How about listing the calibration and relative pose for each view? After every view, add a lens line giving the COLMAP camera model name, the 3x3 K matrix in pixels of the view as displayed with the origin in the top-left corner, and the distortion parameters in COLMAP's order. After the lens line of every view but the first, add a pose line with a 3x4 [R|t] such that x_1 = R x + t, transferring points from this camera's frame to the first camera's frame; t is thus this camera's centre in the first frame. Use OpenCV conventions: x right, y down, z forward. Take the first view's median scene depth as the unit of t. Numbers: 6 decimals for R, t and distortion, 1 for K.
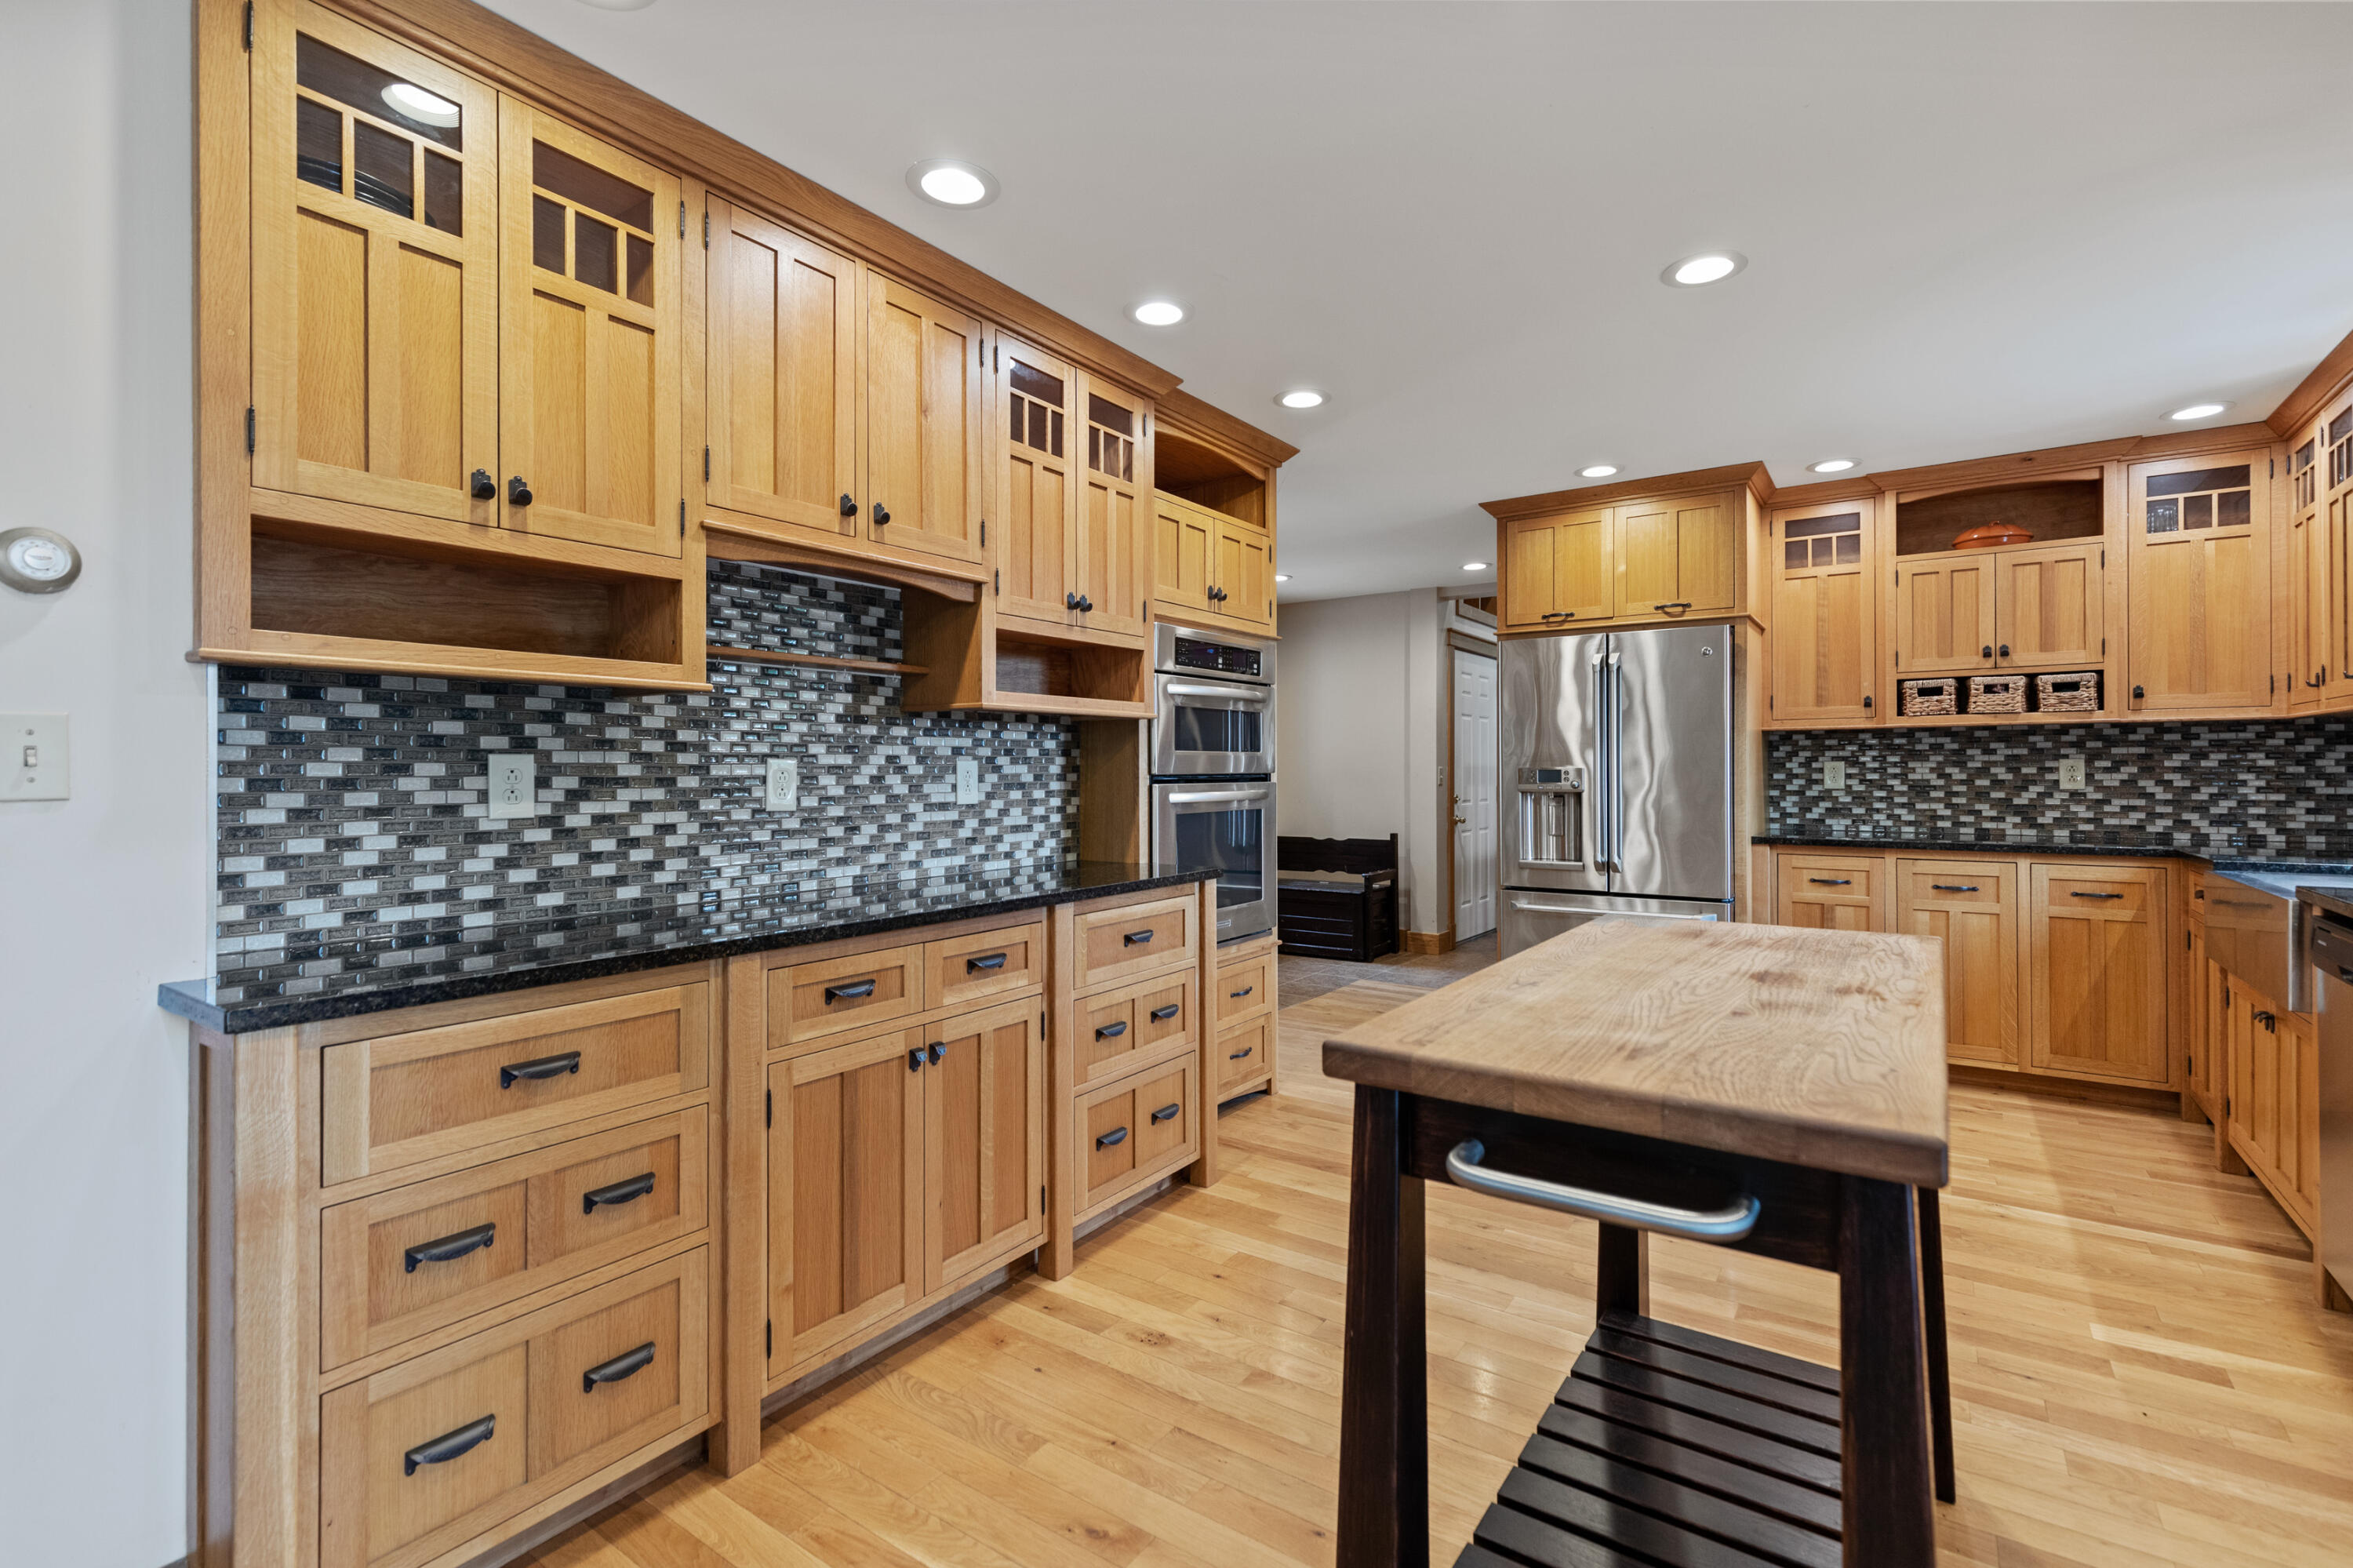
lens RADIAL K [[1063.9, 0, 1187.3], [0, 1063.9, 770.3], [0, 0, 1]] dist [0.008935, -0.001392]
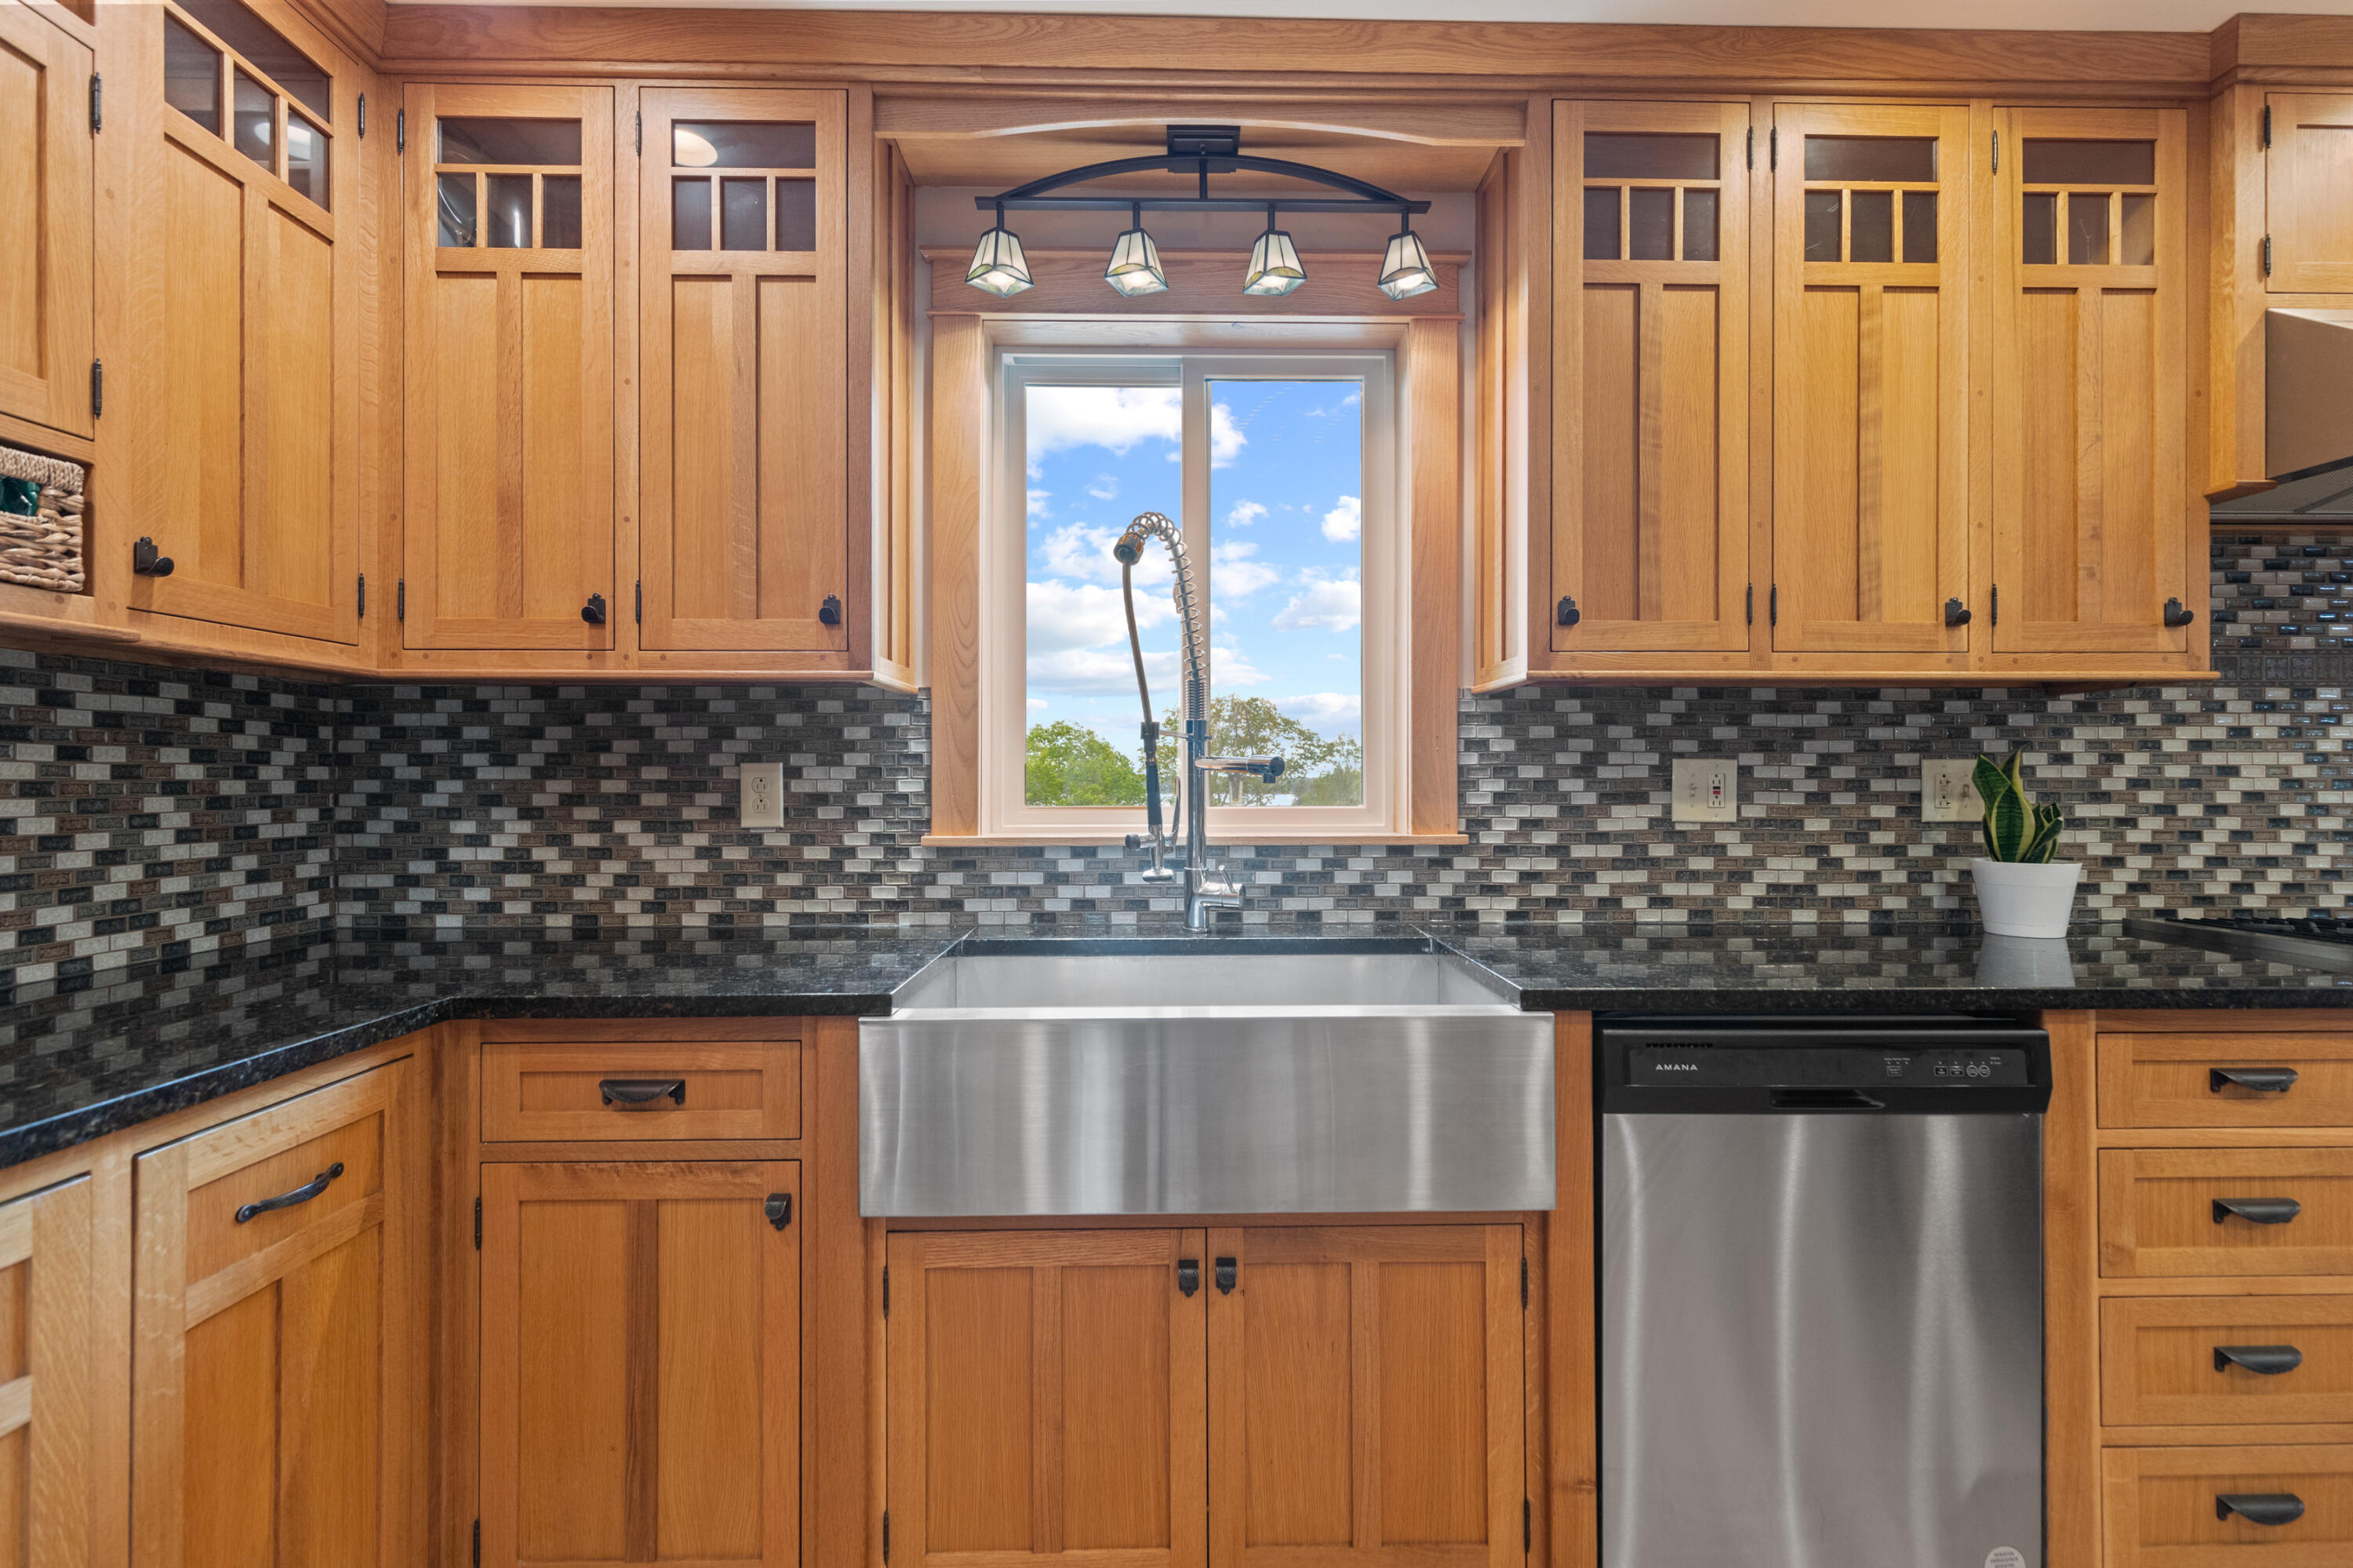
lens RADIAL K [[1063.9, 0, 1184.8], [0, 1063.9, 779.8], [0, 0, 1]] dist [0.008935, -0.001392]
pose [[-0.574705, 0.004685, 0.818347, 0.606414], [0.001848, 0.999988, -0.004428, -0.001938], [-0.818358, -0.001033, -0.574707, 1.317319]]
